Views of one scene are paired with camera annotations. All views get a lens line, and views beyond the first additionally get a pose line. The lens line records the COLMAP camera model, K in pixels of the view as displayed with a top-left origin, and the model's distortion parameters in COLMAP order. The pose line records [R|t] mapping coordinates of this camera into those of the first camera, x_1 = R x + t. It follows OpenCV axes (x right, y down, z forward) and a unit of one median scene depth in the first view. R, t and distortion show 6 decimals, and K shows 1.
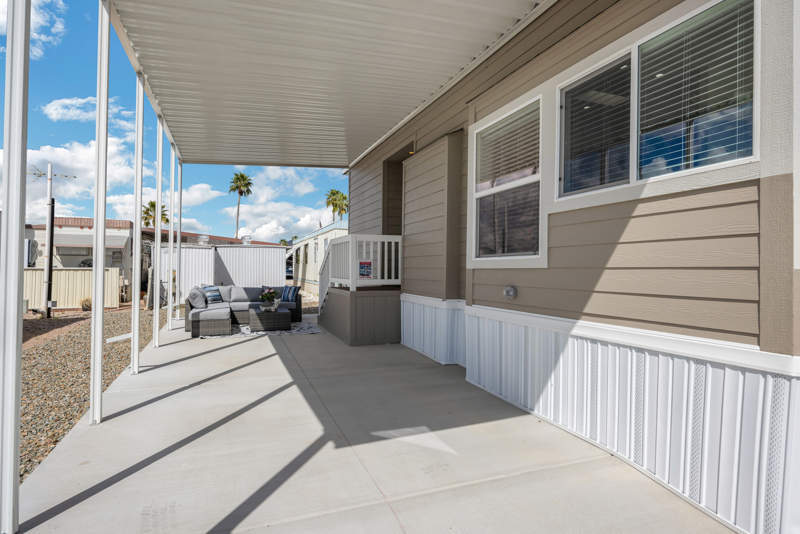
lens RADIAL K [[435.2, 0, 400.0], [0, 435.2, 267.0], [0, 0, 1]] dist [-0.000558, 0.000016]
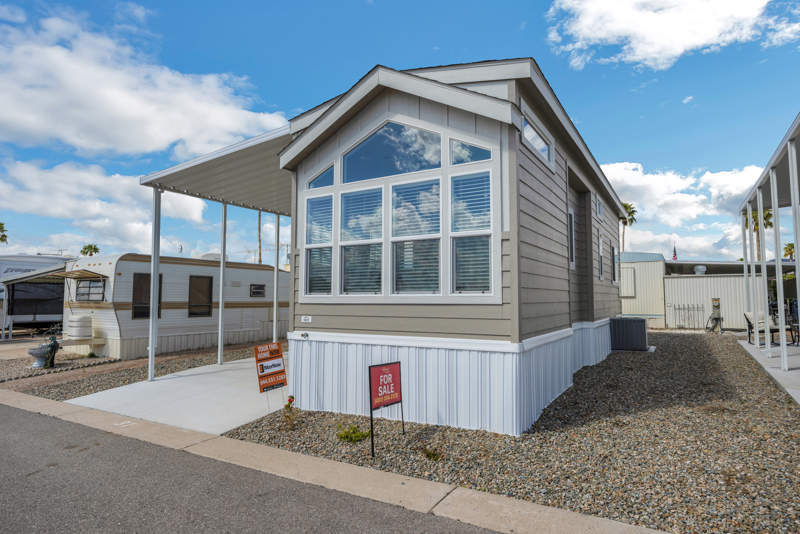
lens RADIAL K [[462.8, 0, 400.0], [0, 462.8, 267.0], [0, 0, 1]] dist [-0.001655, -0.000220]
pose [[0.597823, -0.062785, -0.799166, 1.256440], [0.014840, 0.997624, -0.067276, -0.003775], [0.801491, 0.028359, 0.597334, 0.029195]]
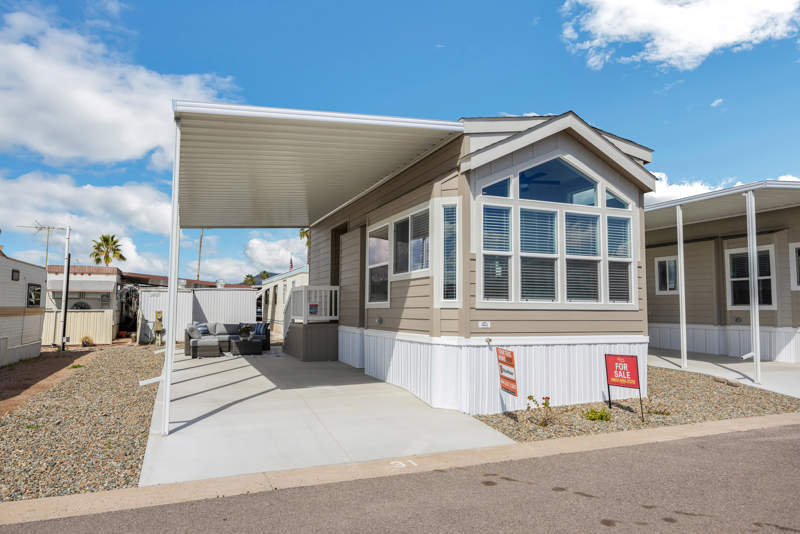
lens RADIAL K [[538.6, 0, 400.0], [0, 538.6, 267.0], [0, 0, 1]] dist [0.004633, 0.001293]
pose [[0.999911, -0.006007, 0.011914, 0.158726], [0.006863, 0.997302, -0.073093, -0.001898], [-0.011443, 0.073168, 0.997254, -0.688513]]
